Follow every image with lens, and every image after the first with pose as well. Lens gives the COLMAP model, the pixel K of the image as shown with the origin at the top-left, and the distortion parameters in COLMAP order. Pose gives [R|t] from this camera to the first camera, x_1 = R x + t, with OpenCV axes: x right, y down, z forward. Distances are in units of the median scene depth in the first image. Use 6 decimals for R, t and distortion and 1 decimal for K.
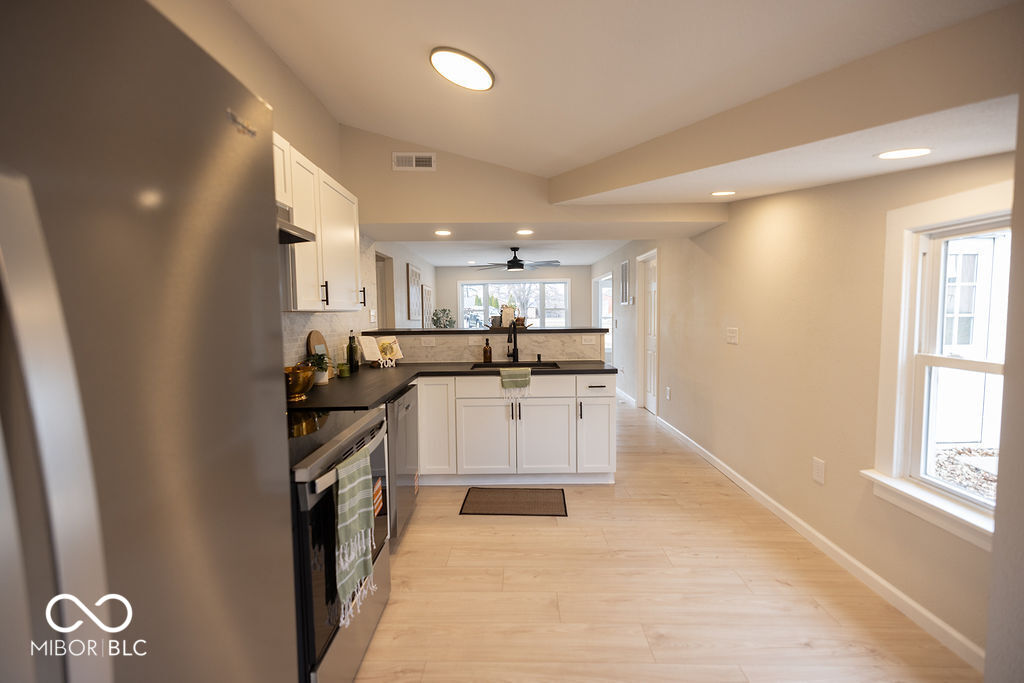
lens RADIAL K [[439.2, 0, 497.9], [0, 439.2, 337.0], [0, 0, 1]] dist [0.001939, 0.000315]
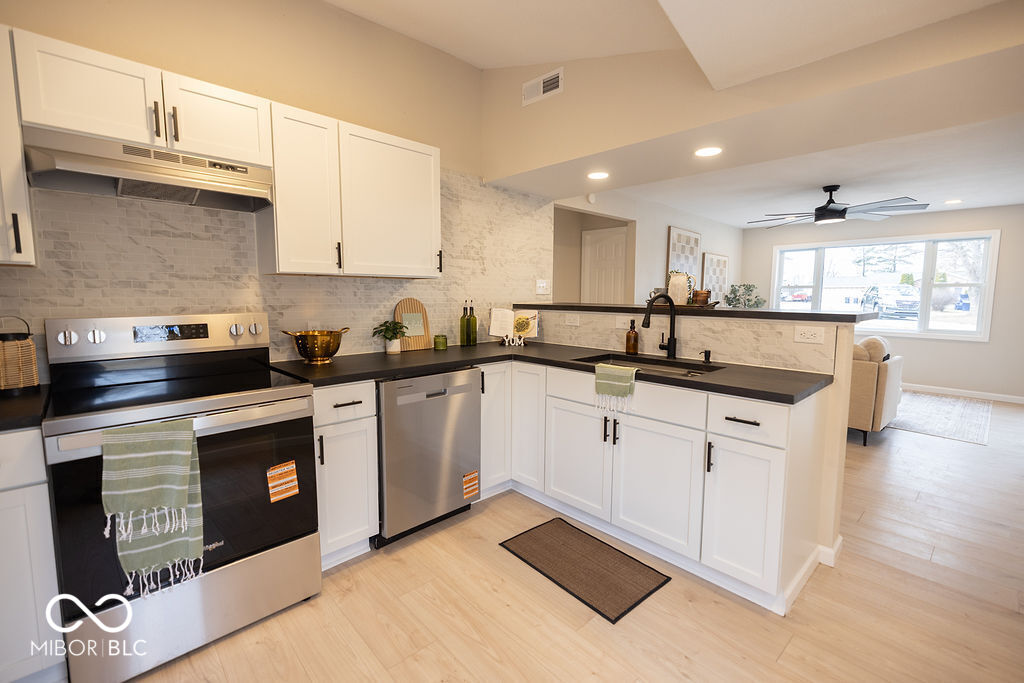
lens RADIAL K [[445.6, 0, 510.2], [0, 445.6, 337.2], [0, 0, 1]] dist [0.001422, 0.000603]
pose [[0.692015, 0.087942, -0.716506, 0.379448], [-0.054857, 0.996088, 0.069276, -0.007917], [0.719796, -0.008635, 0.694132, 0.403935]]
